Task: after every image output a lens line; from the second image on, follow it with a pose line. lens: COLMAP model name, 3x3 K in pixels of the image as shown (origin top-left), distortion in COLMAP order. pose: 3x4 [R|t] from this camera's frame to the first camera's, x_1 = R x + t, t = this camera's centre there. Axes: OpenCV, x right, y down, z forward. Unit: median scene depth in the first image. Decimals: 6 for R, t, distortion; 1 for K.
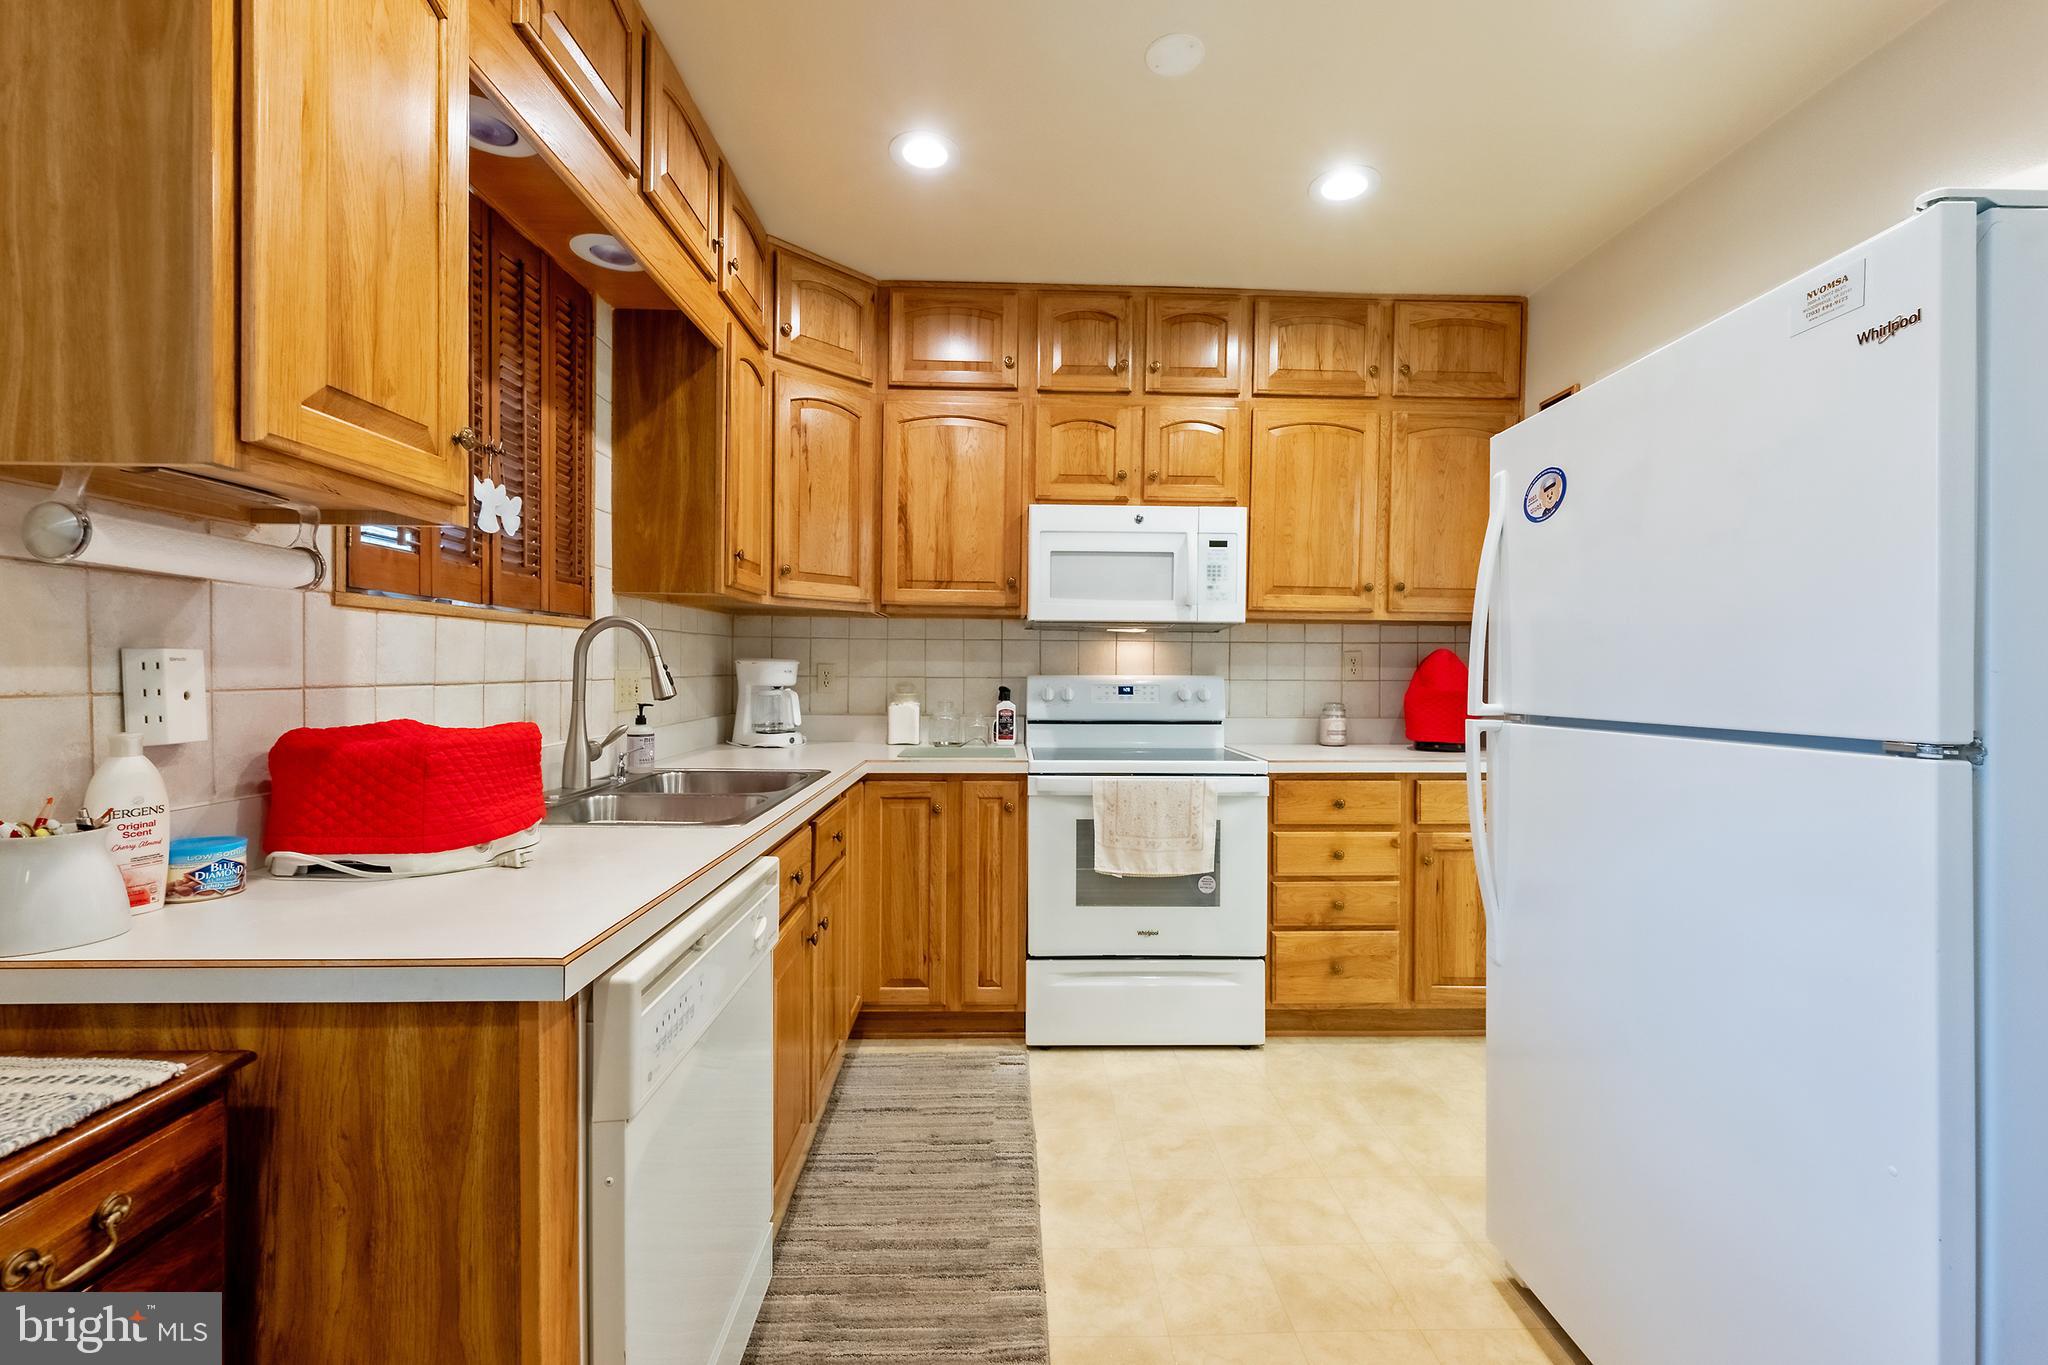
lens RADIAL K [[830.3, 0, 1035.0], [0, 830.3, 681.7], [0, 0, 1]] dist [0.001928, 0.000094]
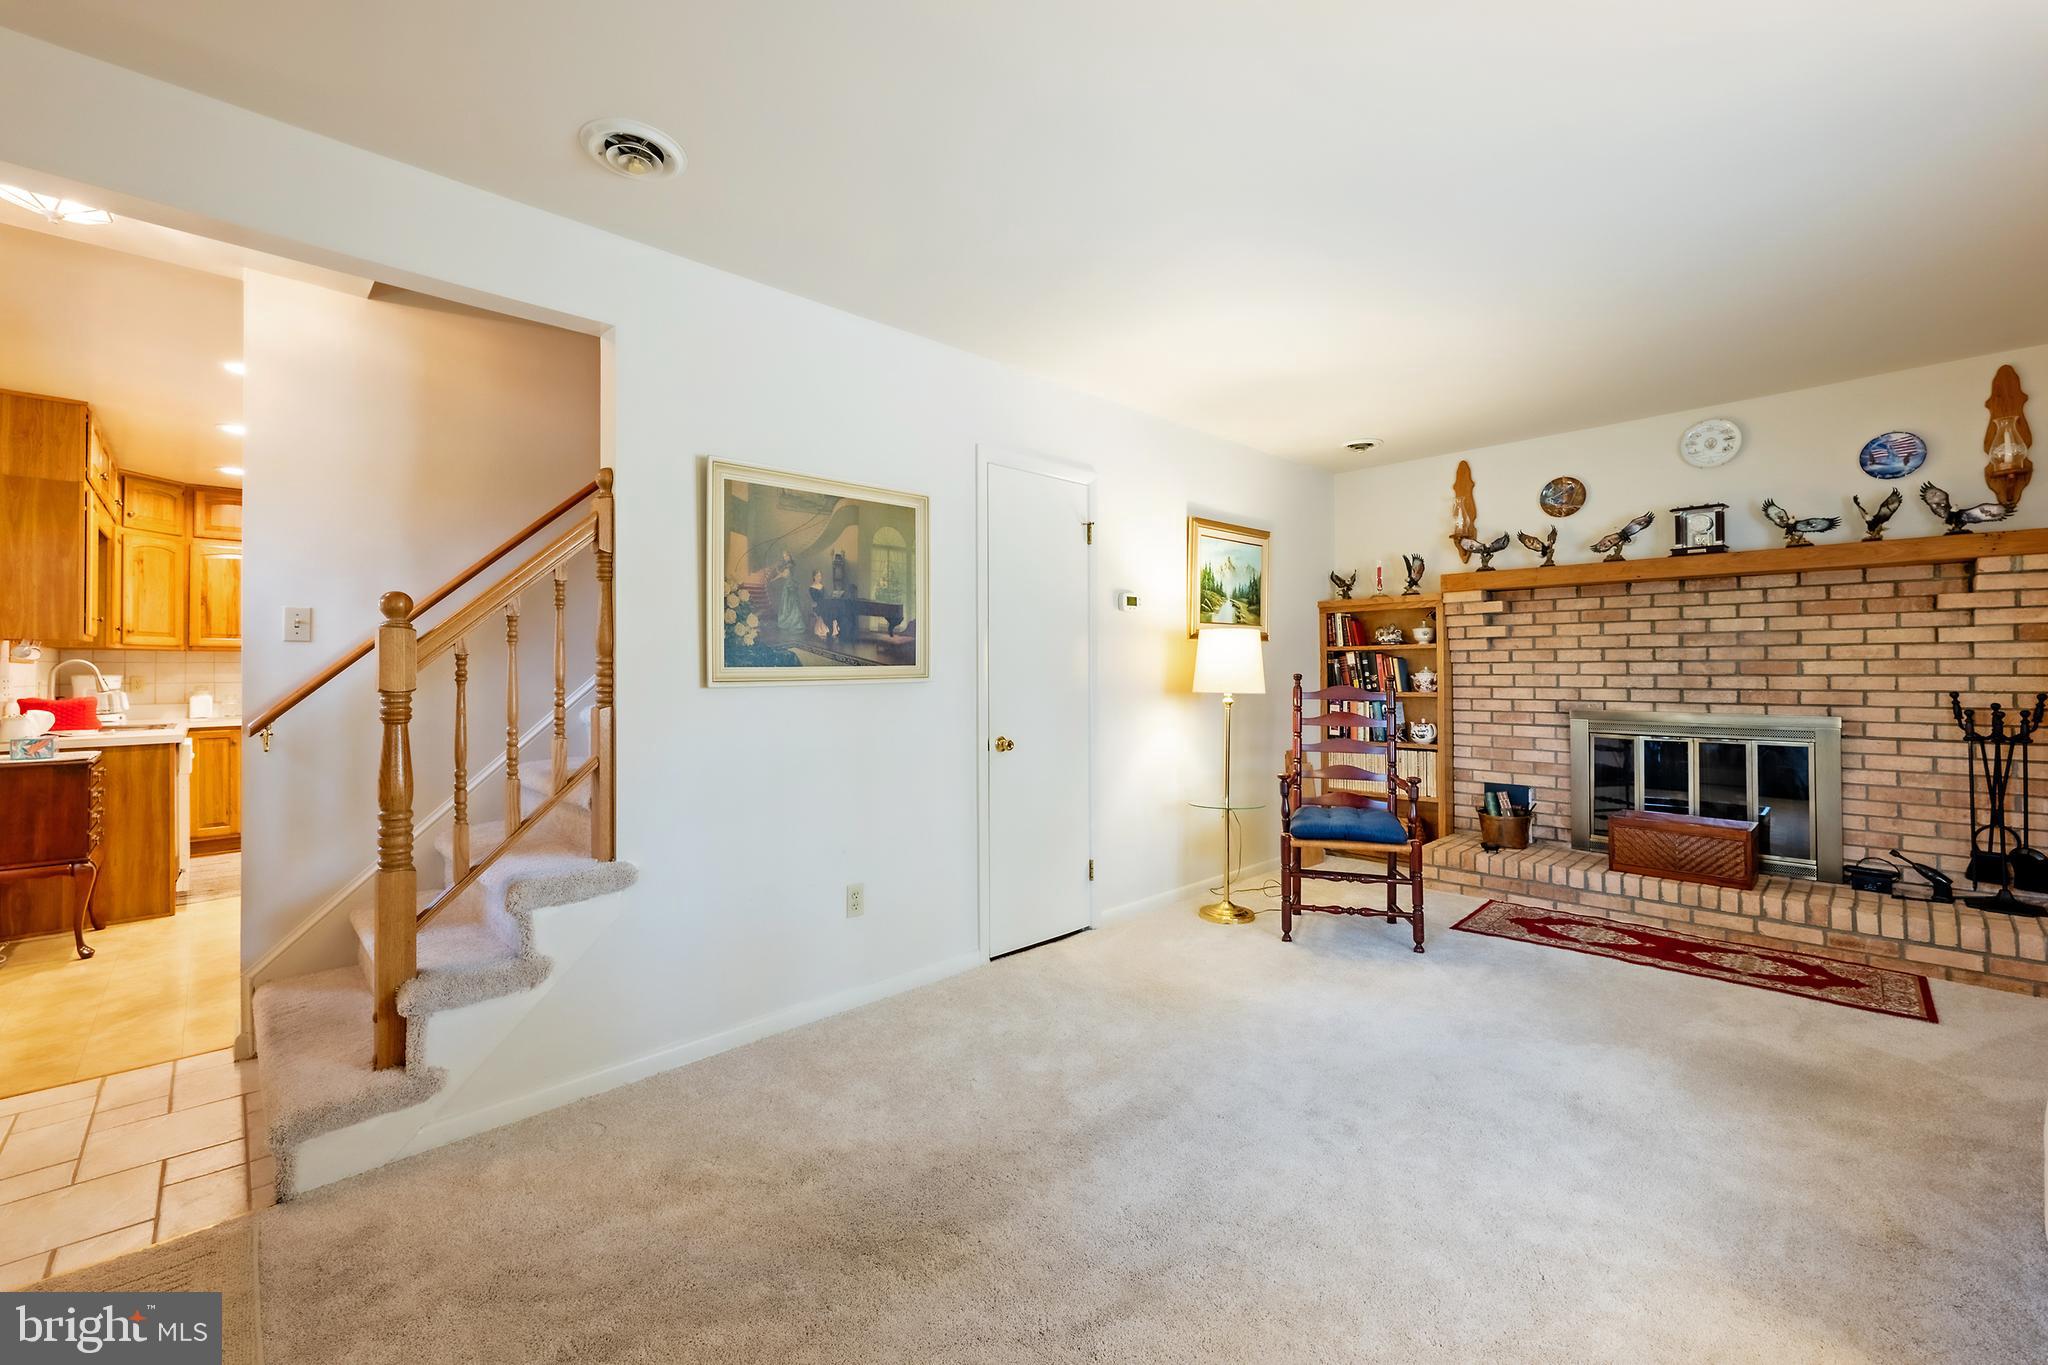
lens RADIAL K [[835.8, 0, 1021.9], [0, 835.8, 661.1], [0, 0, 1]] dist [0.001444, 0.000207]
pose [[0.741816, -0.005769, 0.670579, -0.052196], [0.023302, 0.999581, -0.017178, 0.023946], [-0.670199, 0.028368, 0.741639, -1.848803]]
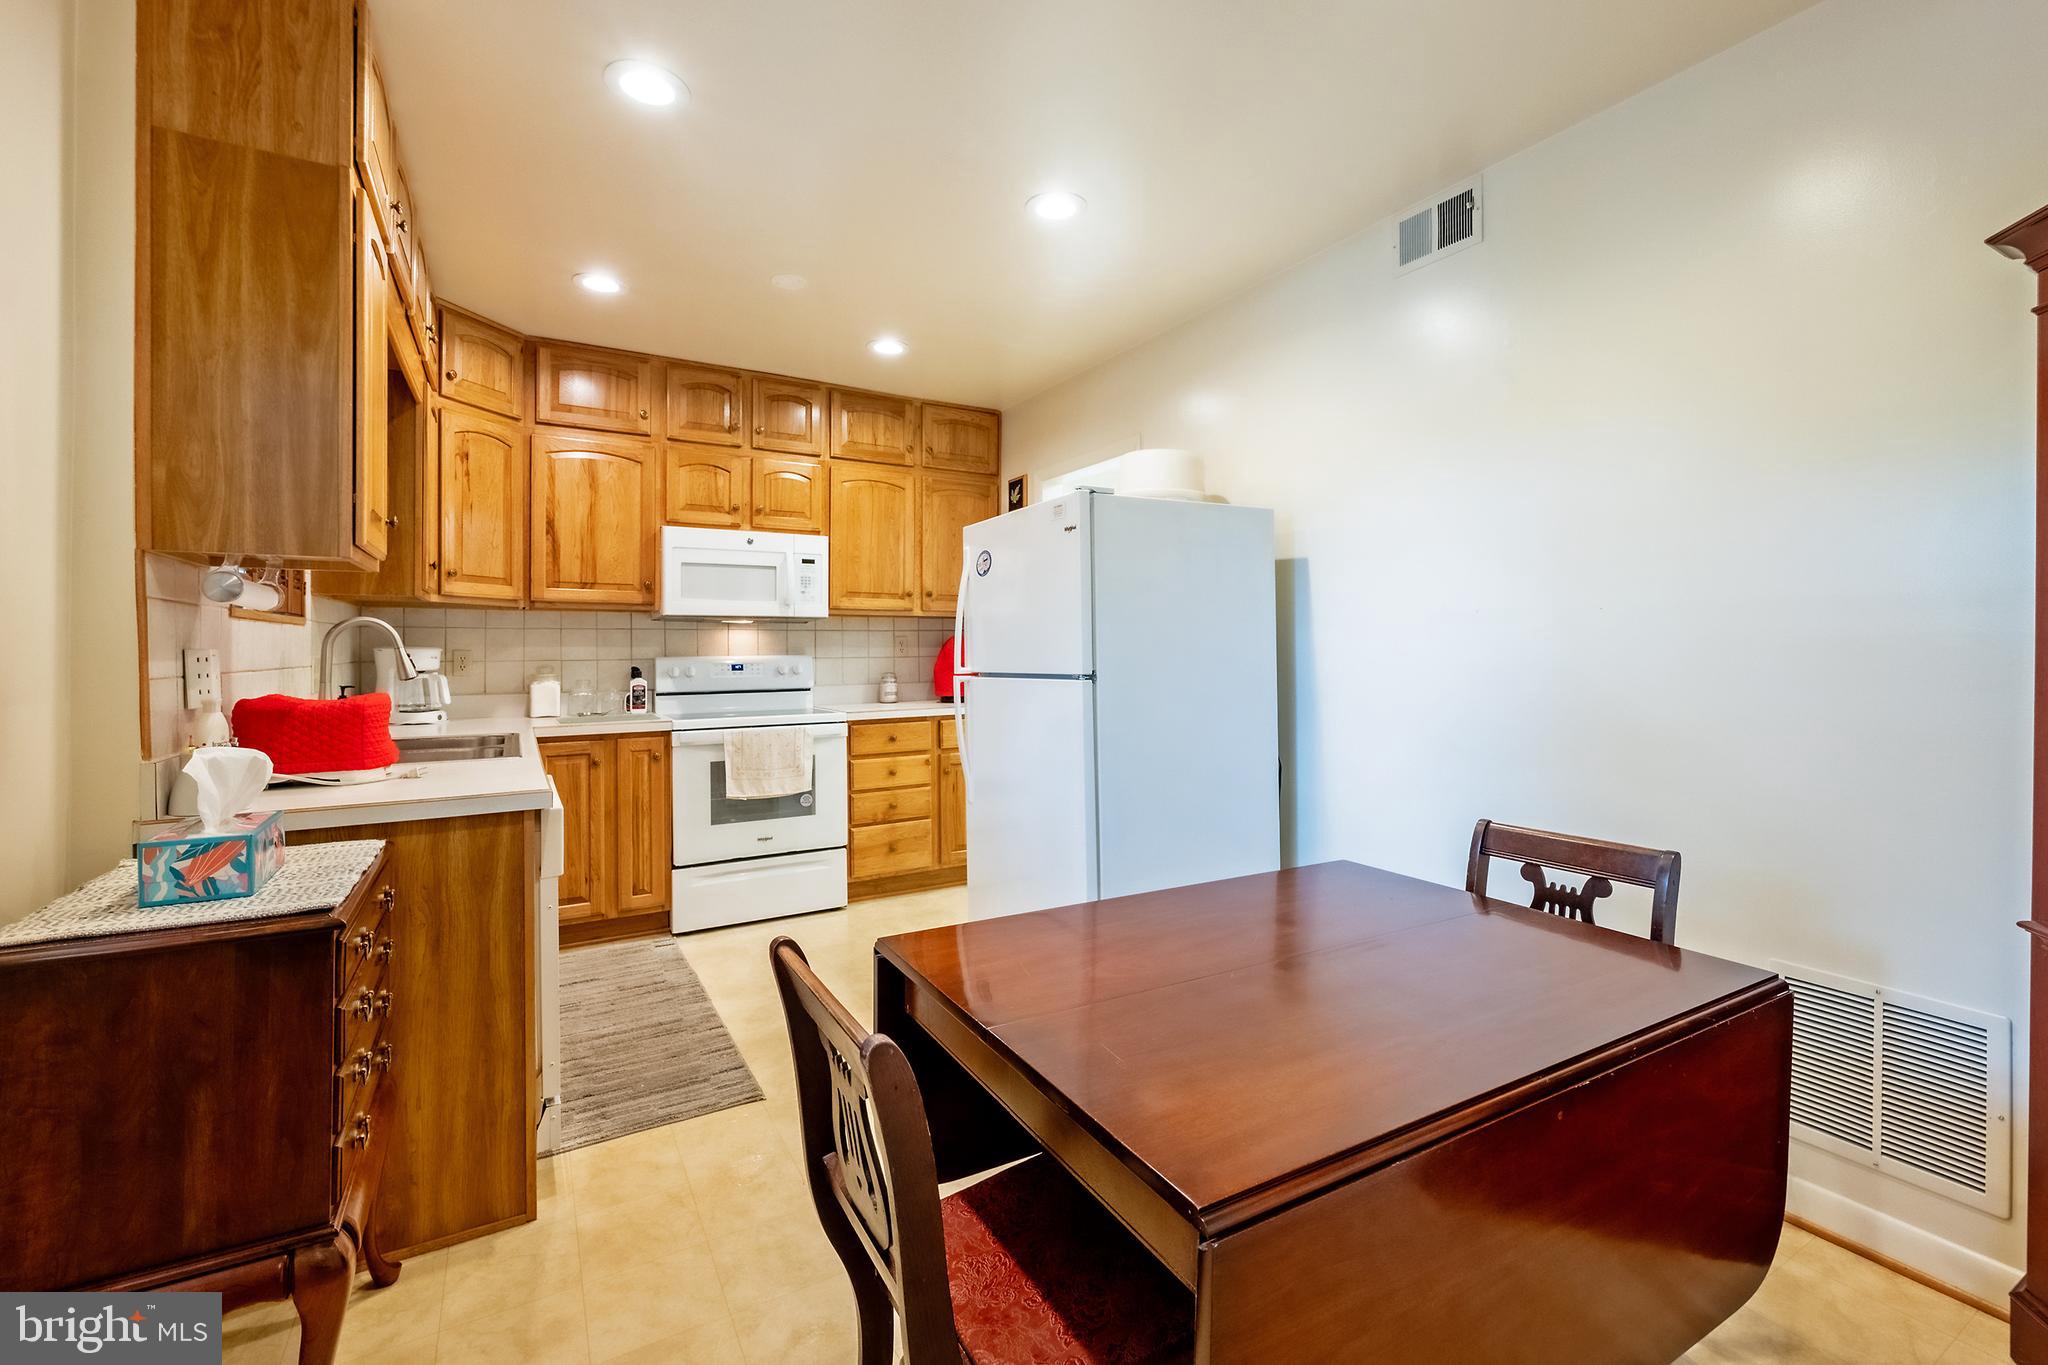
lens RADIAL K [[864.1, 0, 1024.4], [0, 864.1, 644.0], [0, 0, 1]] dist [0.001588, -0.000053]
pose [[0.878739, -0.010039, 0.477196, -0.158267], [0.019347, 0.999706, -0.014595, 0.002413], [-0.476910, 0.022057, 0.878675, -0.460028]]
